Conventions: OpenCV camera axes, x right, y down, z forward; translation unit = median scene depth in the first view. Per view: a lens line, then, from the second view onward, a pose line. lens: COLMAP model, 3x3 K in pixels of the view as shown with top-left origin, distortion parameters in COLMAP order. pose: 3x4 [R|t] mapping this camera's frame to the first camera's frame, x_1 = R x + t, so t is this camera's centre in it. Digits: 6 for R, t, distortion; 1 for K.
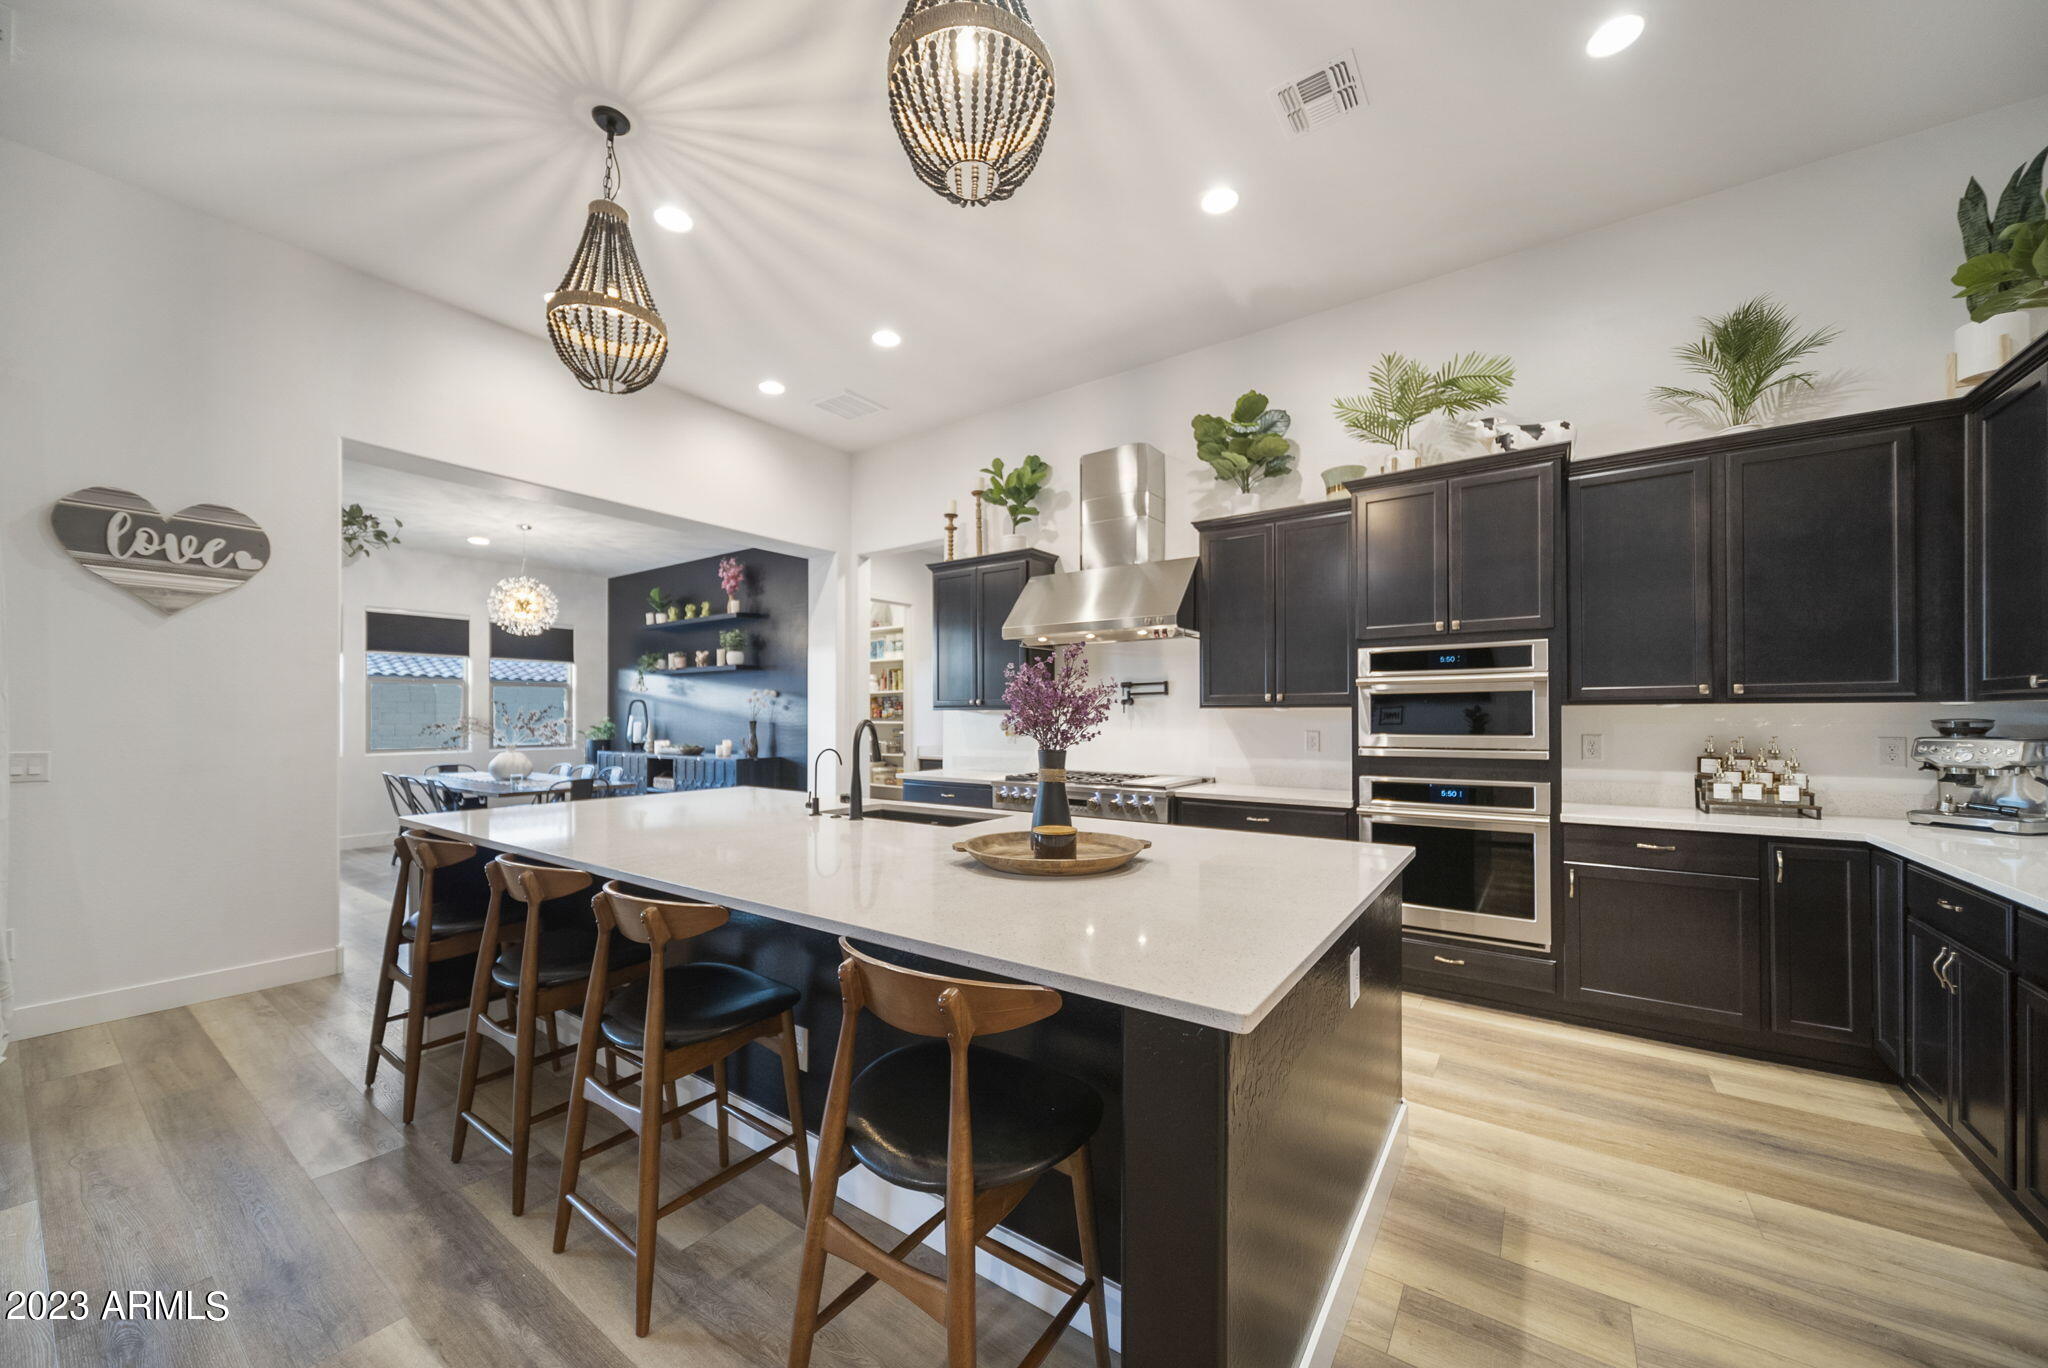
lens RADIAL K [[747.8, 0, 1030.7], [0, 747.8, 713.8], [0, 0, 1]] dist [0.002433, -0.000029]
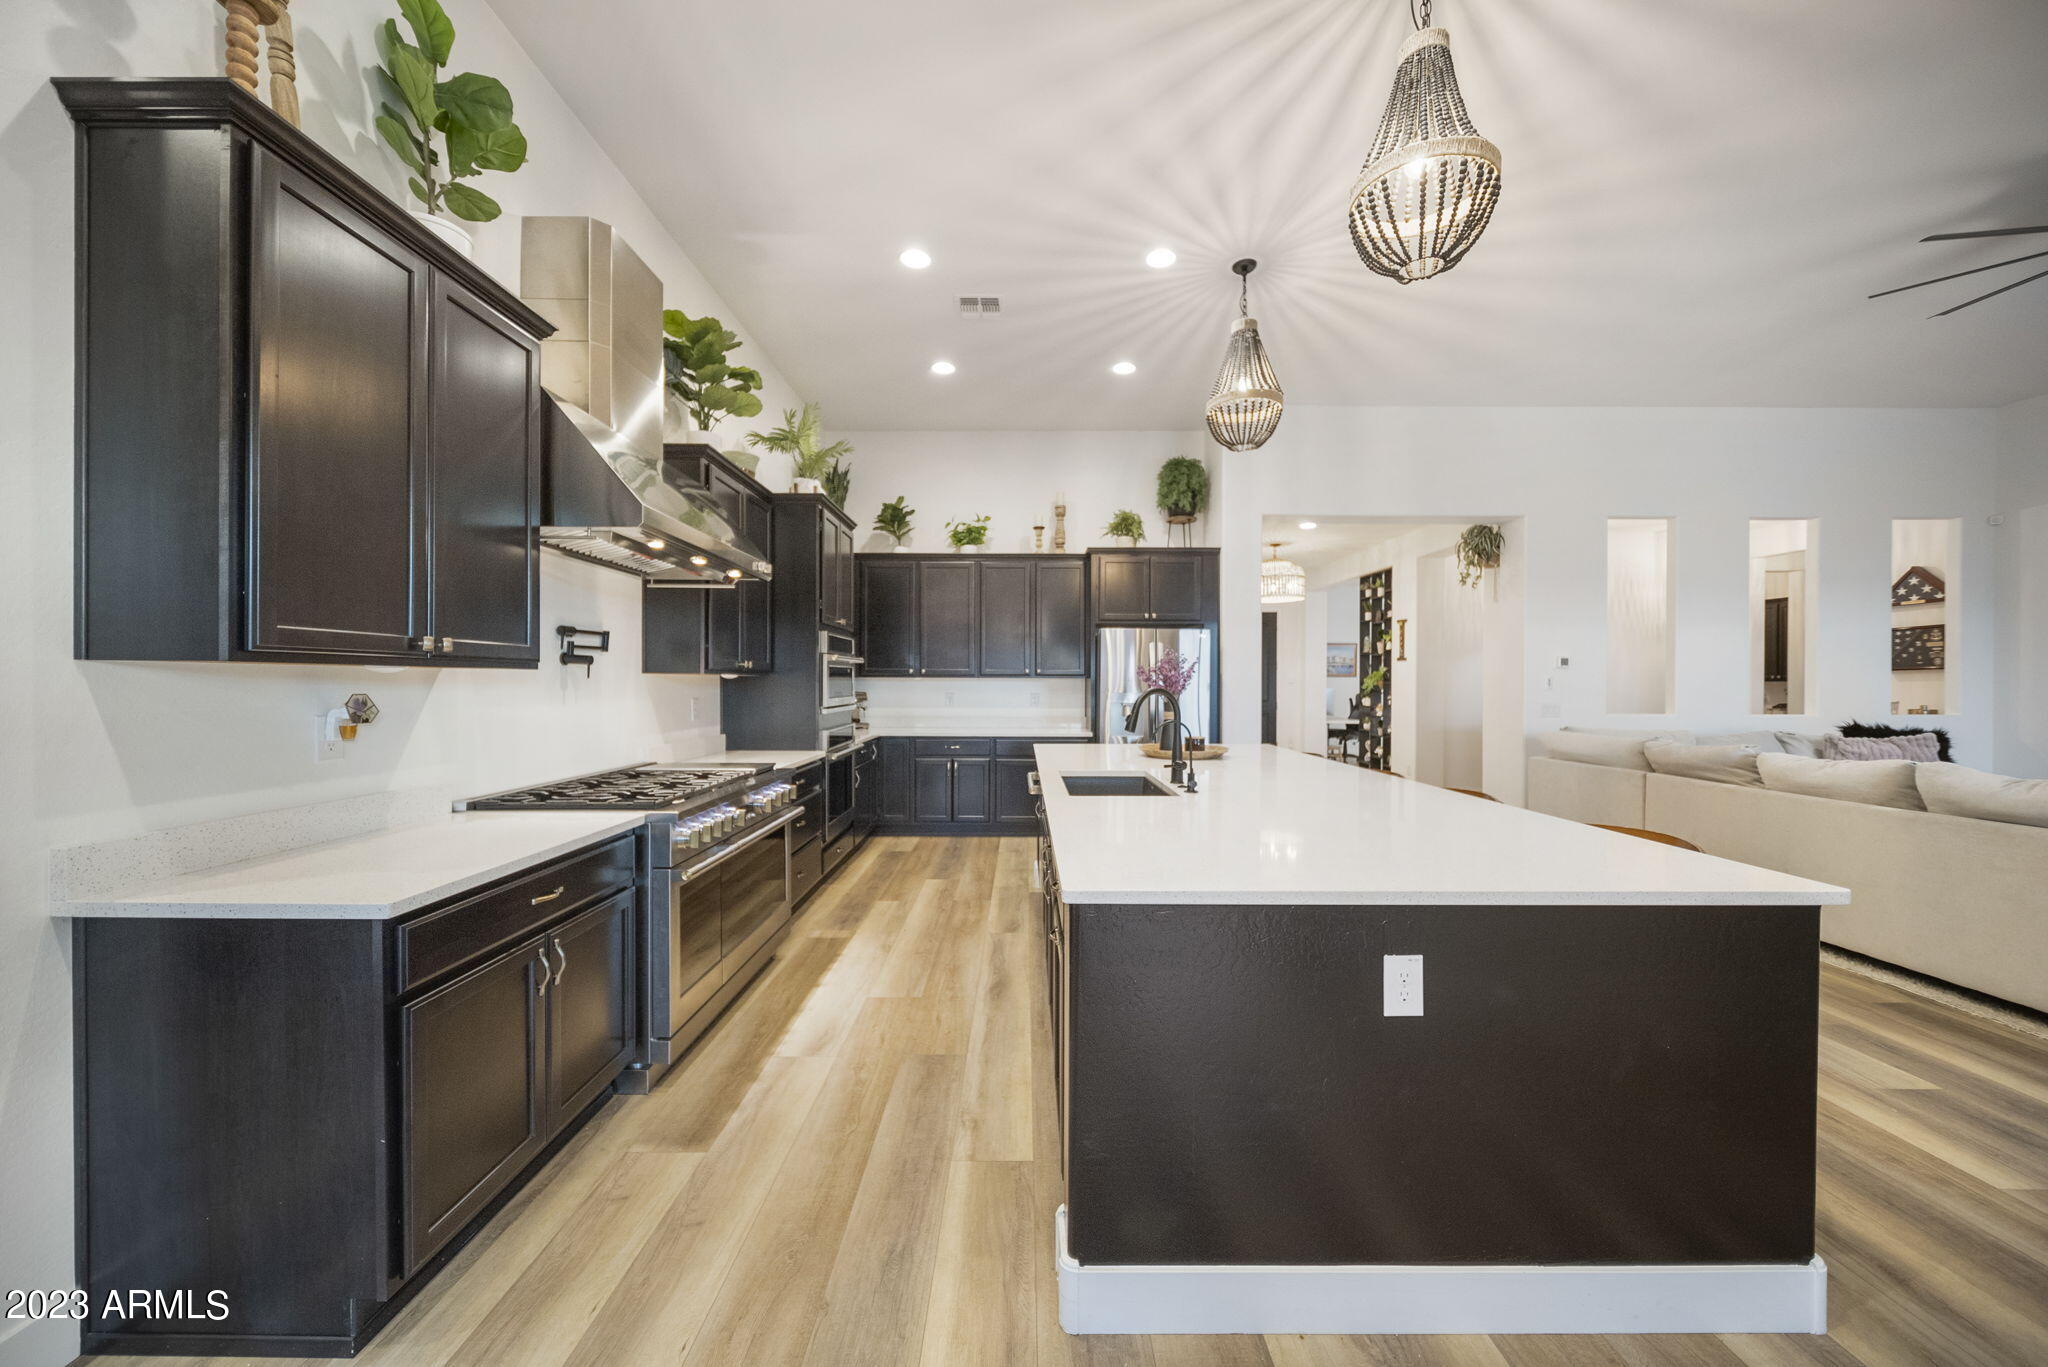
lens RADIAL K [[734.9, 0, 1024.0], [0, 734.9, 683.5], [0, 0, 1]] dist [0.001100, -0.000060]
pose [[-0.578441, -0.001178, 0.815723, -0.835320], [-0.005414, 0.999982, -0.002395, 0.004397], [-0.815706, -0.005802, -0.578438, 1.557561]]
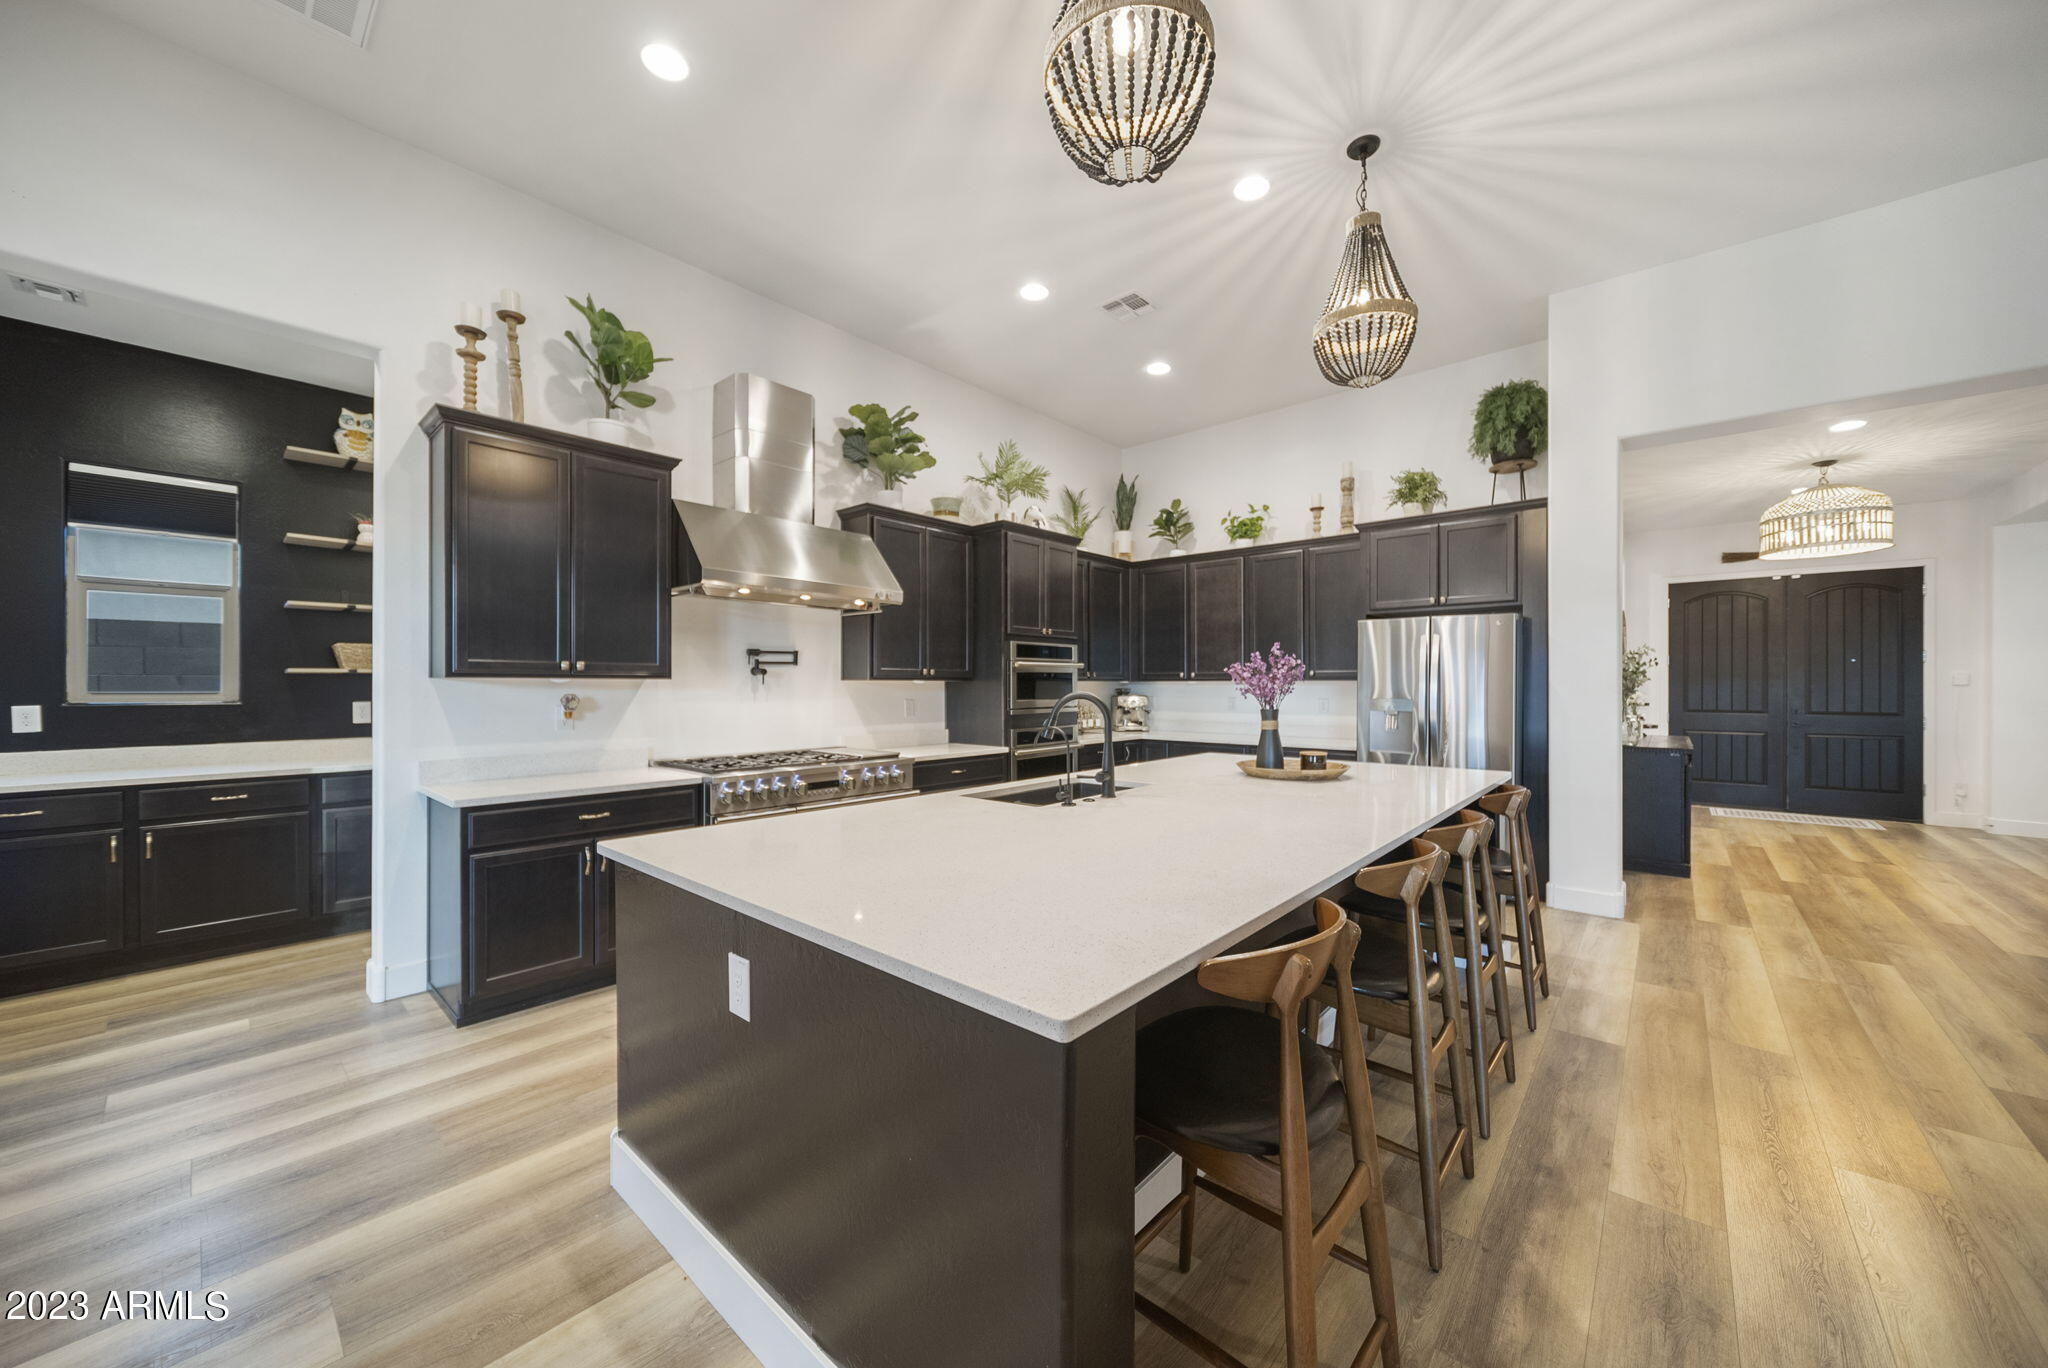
lens RADIAL K [[734.9, 0, 1024.0], [0, 734.9, 684.0], [0, 0, 1]] dist [0.001100, -0.000060]
pose [[0.108596, 0.004340, 0.994077, -1.033757], [-0.003254, 0.999987, -0.004010, 0.001912], [-0.994081, -0.002799, 0.108608, 0.885168]]
